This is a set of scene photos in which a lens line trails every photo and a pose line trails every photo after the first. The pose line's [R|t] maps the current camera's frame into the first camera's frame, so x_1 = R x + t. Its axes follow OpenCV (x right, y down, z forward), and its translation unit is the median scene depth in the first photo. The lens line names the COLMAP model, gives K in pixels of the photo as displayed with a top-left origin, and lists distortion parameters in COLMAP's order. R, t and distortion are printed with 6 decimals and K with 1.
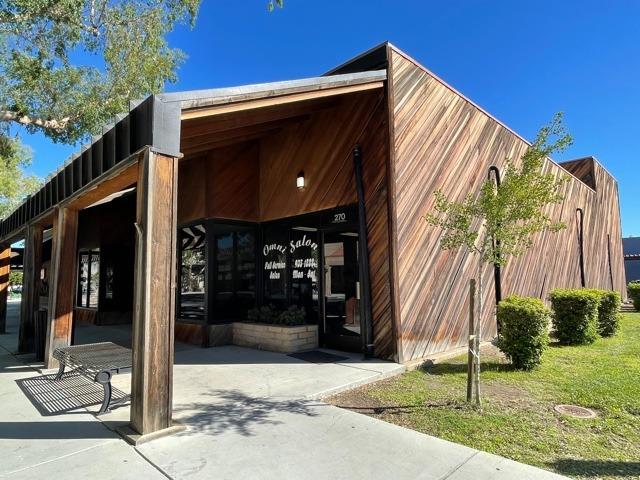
lens RADIAL K [[395.7, 0, 318.0], [0, 395.7, 244.8], [0, 0, 1]] dist [-0.010986, 0.005532]
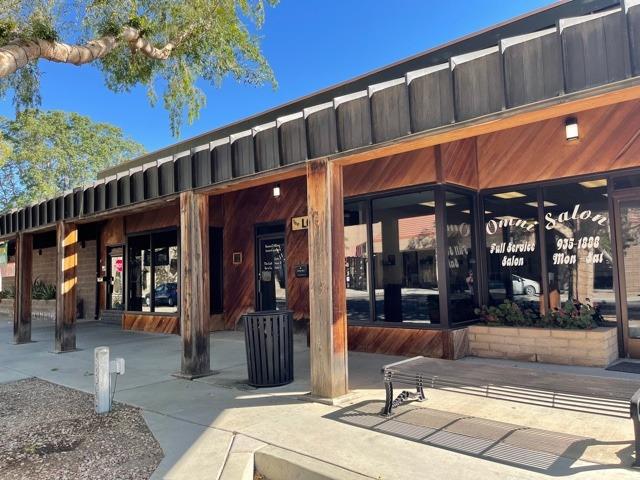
lens RADIAL K [[484.4, 0, 318.7], [0, 484.4, 243.4], [0, 0, 1]] dist [0.058384, -0.051757]
pose [[0.997987, -0.010528, 0.062540, -0.644755], [0.009177, 0.999719, 0.021850, 0.025792], [-0.062753, -0.021232, 0.997803, 0.144548]]
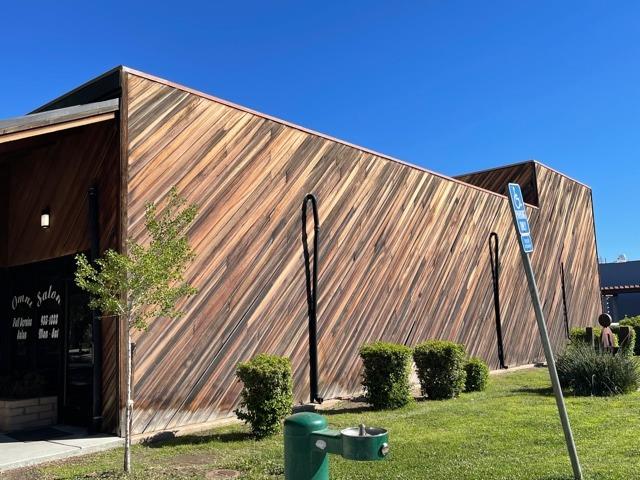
lens RADIAL K [[611.9, 0, 315.6], [0, 611.9, 248.5], [0, 0, 1]] dist [0.038389, 0.000000]
pose [[0.996174, -0.011281, 0.086664, 0.458095], [0.014163, 0.999365, -0.032710, -0.058436], [-0.086240, 0.033813, 0.995700, -0.359916]]
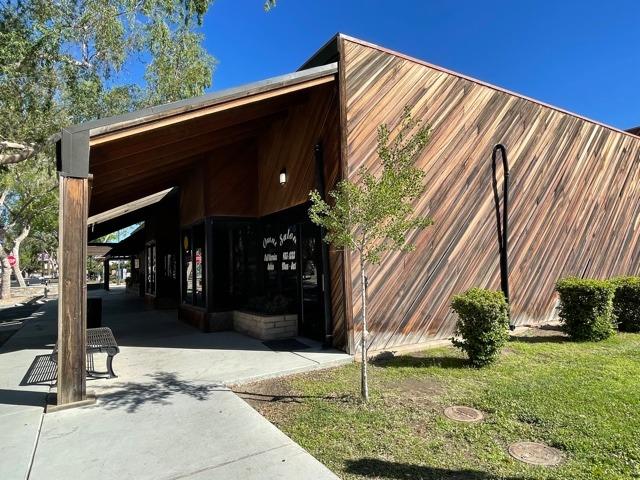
lens RADIAL K [[395.7, 0, 319.2], [0, 395.7, 244.7], [0, 0, 1]] dist [-0.010986, 0.005532]
pose [[0.970910, -0.026731, -0.237950, 0.333653], [0.036953, 0.998571, 0.038601, -0.023010], [0.236578, -0.046271, 0.970510, 0.001770]]
